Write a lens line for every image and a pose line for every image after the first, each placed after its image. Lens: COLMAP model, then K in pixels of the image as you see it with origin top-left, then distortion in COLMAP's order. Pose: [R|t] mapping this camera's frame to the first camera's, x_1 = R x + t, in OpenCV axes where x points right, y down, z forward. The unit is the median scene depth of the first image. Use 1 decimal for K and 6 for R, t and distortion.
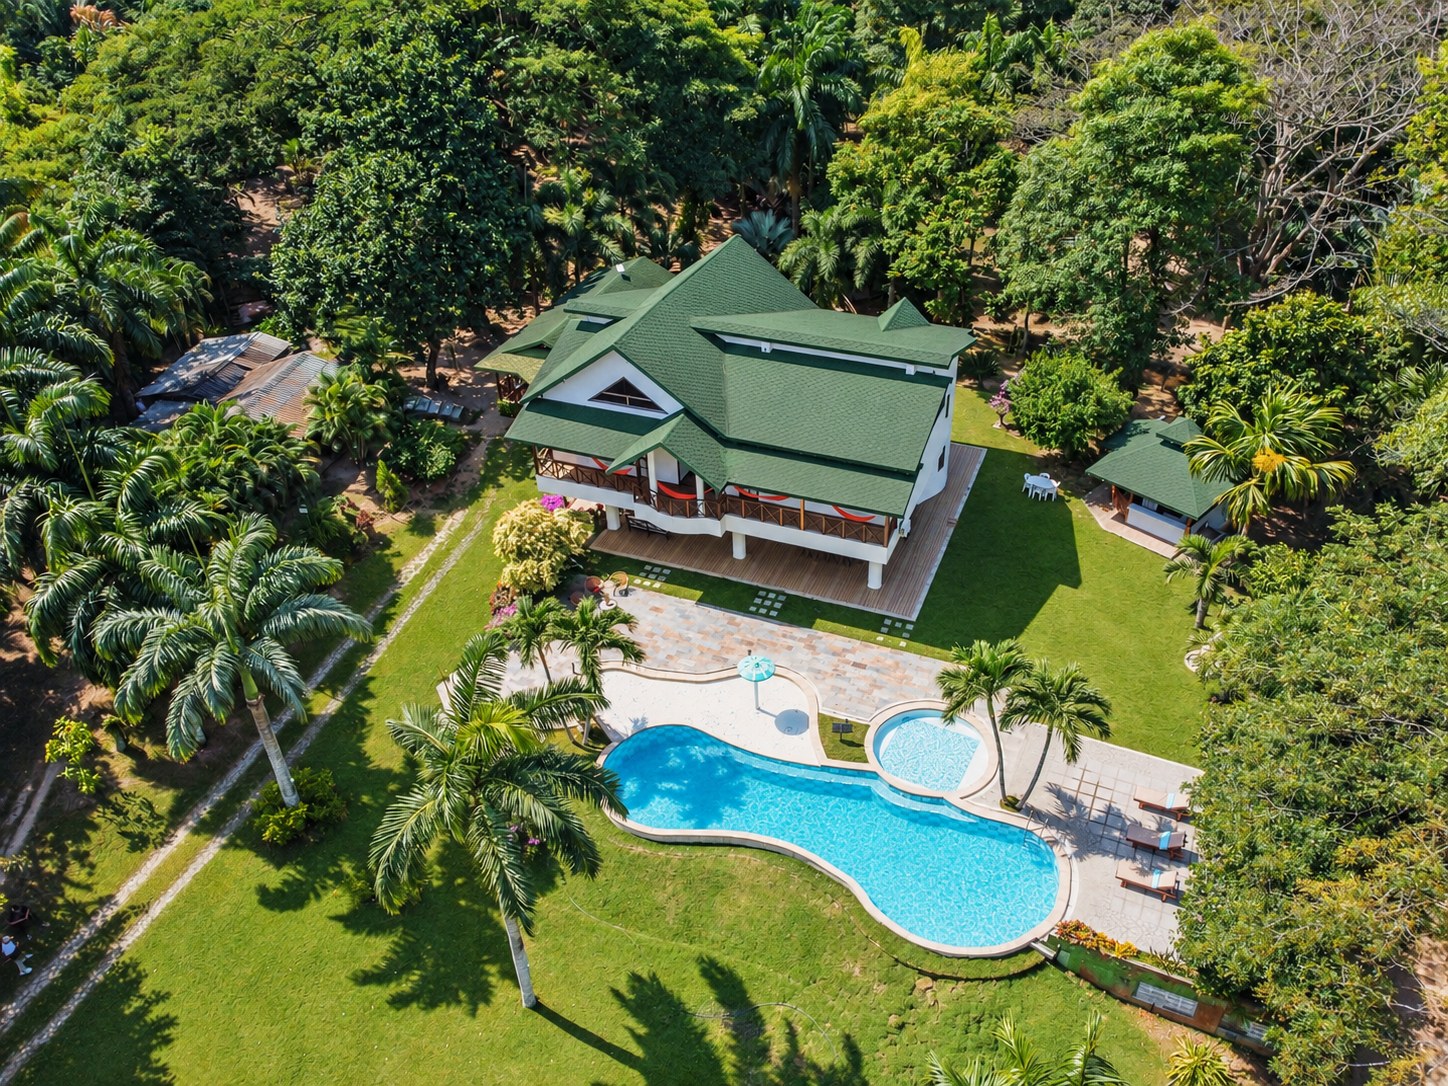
lens RADIAL K [[1025.6, 0, 774.1], [0, 1025.6, 541.9], [0, 0, 1]] dist [0.000212, -0.003734]
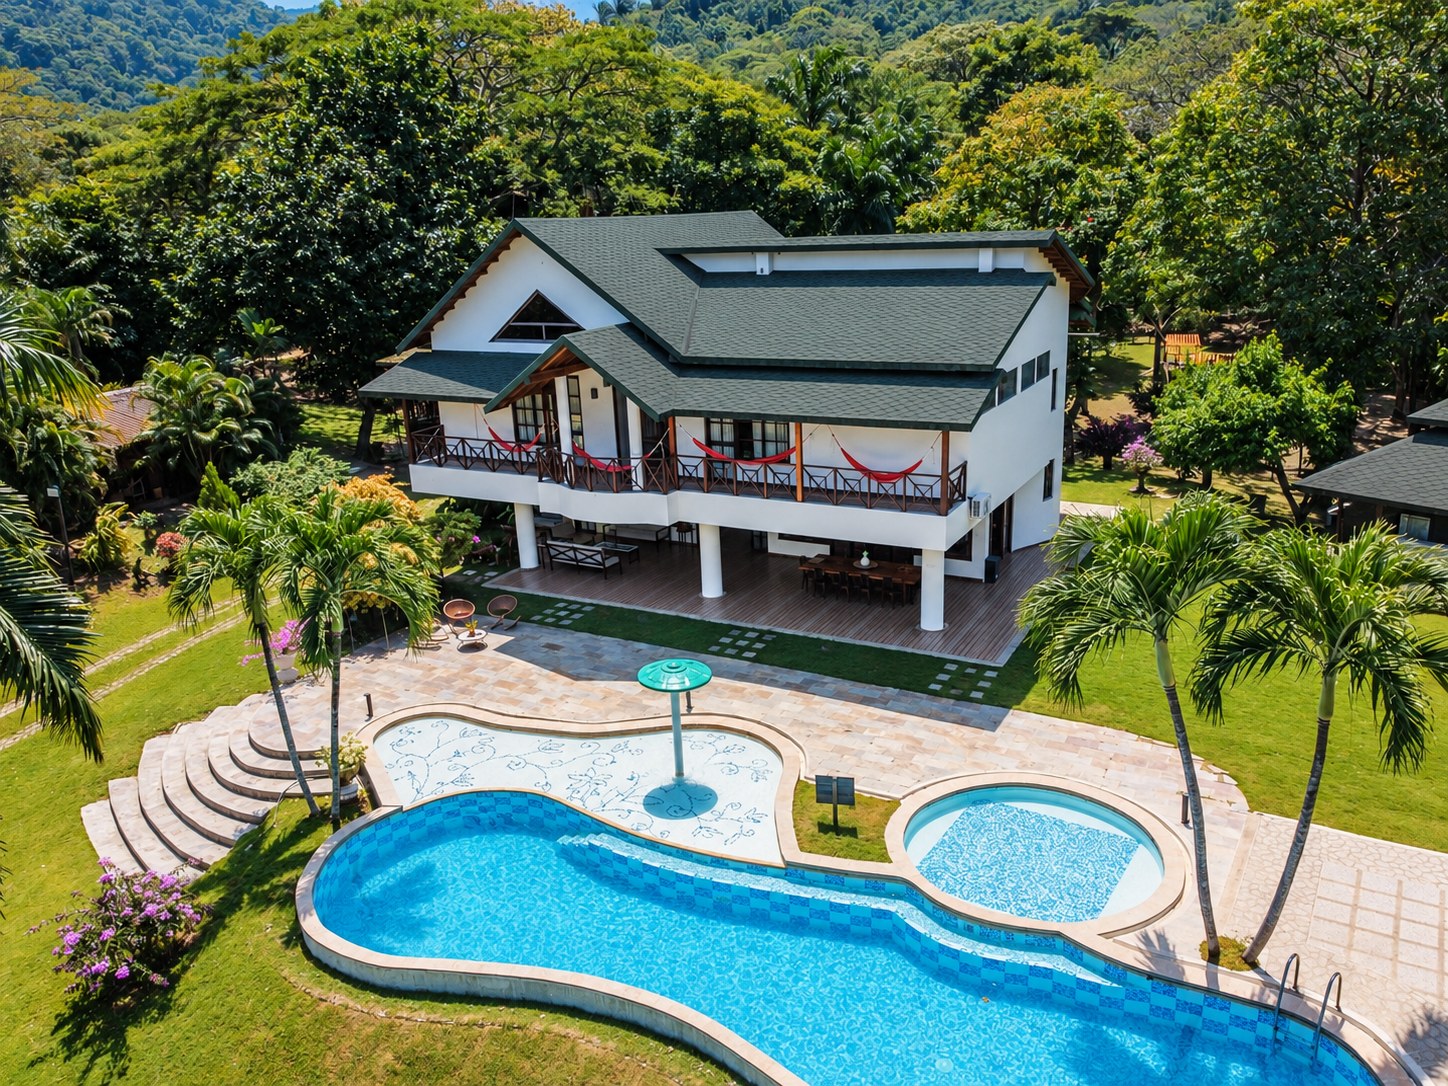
lens RADIAL K [[1025.6, 0, 774.1], [0, 1025.6, 541.9], [0, 0, 1]] dist [0.000212, -0.003734]
pose [[0.992252, 0.005546, -0.124118, 0.083785], [-0.049371, 0.934339, -0.352949, 0.212169], [0.114011, 0.356342, 0.927373, 0.460834]]
